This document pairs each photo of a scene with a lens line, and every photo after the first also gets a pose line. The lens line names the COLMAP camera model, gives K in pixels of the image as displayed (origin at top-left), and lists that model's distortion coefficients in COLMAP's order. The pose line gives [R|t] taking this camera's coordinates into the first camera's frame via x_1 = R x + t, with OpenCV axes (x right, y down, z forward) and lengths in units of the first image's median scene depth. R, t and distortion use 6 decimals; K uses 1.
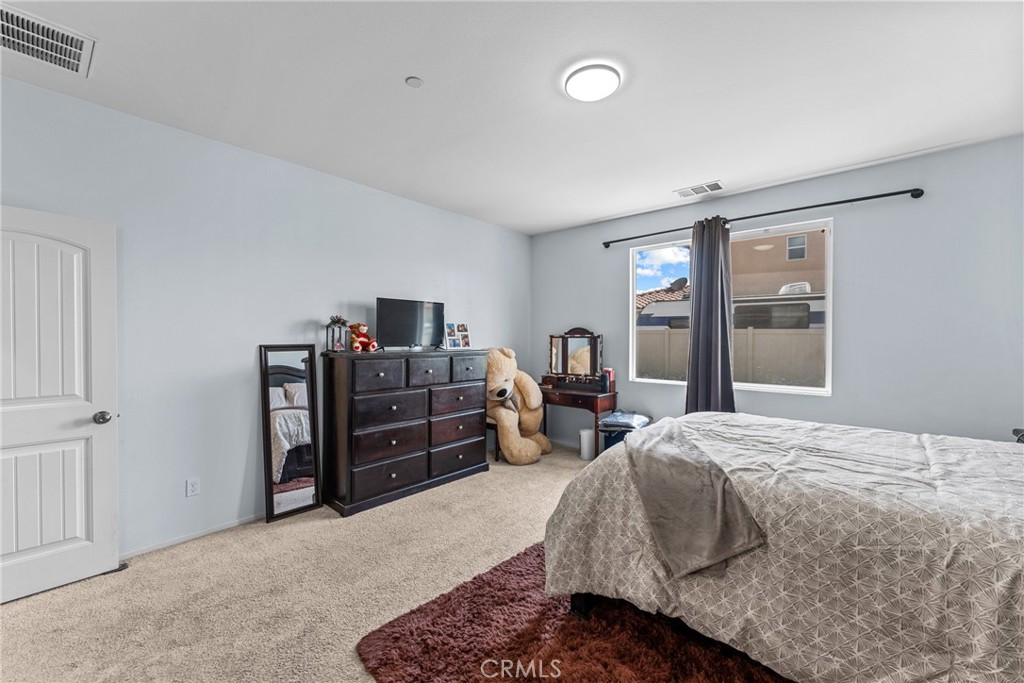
lens RADIAL K [[415.0, 0, 511.2], [0, 415.0, 343.3], [0, 0, 1]] dist [0.000419, 0.000026]
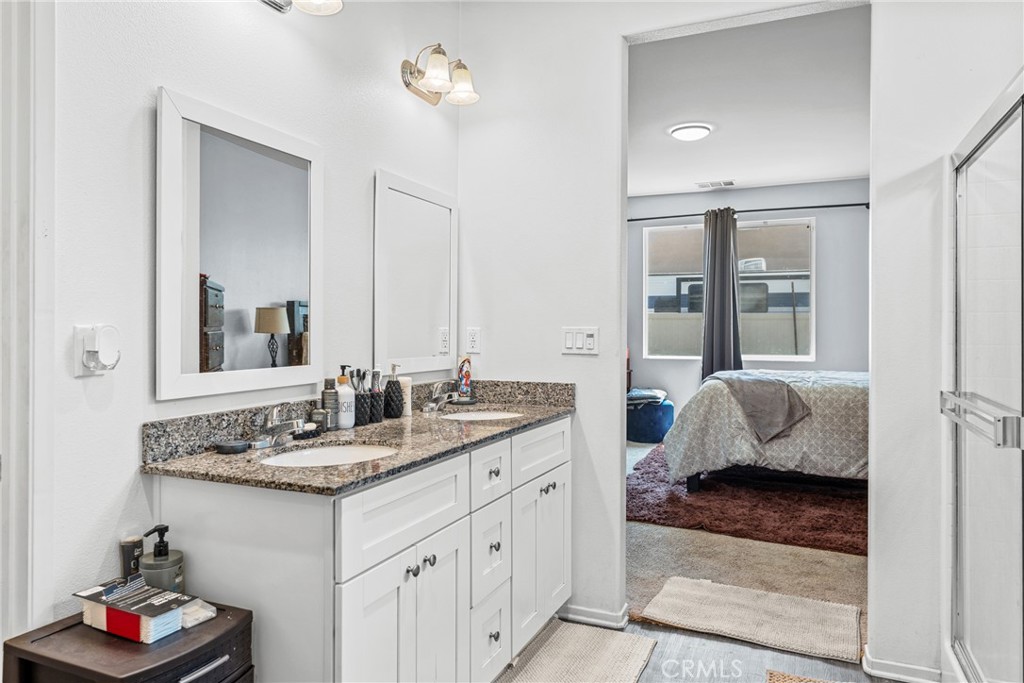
lens RADIAL K [[686.4, 0, 511.0], [0, 686.4, 336.3], [0, 0, 1]] dist [-0.008066, -0.001451]
pose [[0.956426, -0.005529, 0.291923, -1.274430], [0.007505, 0.999956, -0.005647, 0.107187], [-0.291879, 0.007591, 0.956425, -1.268180]]
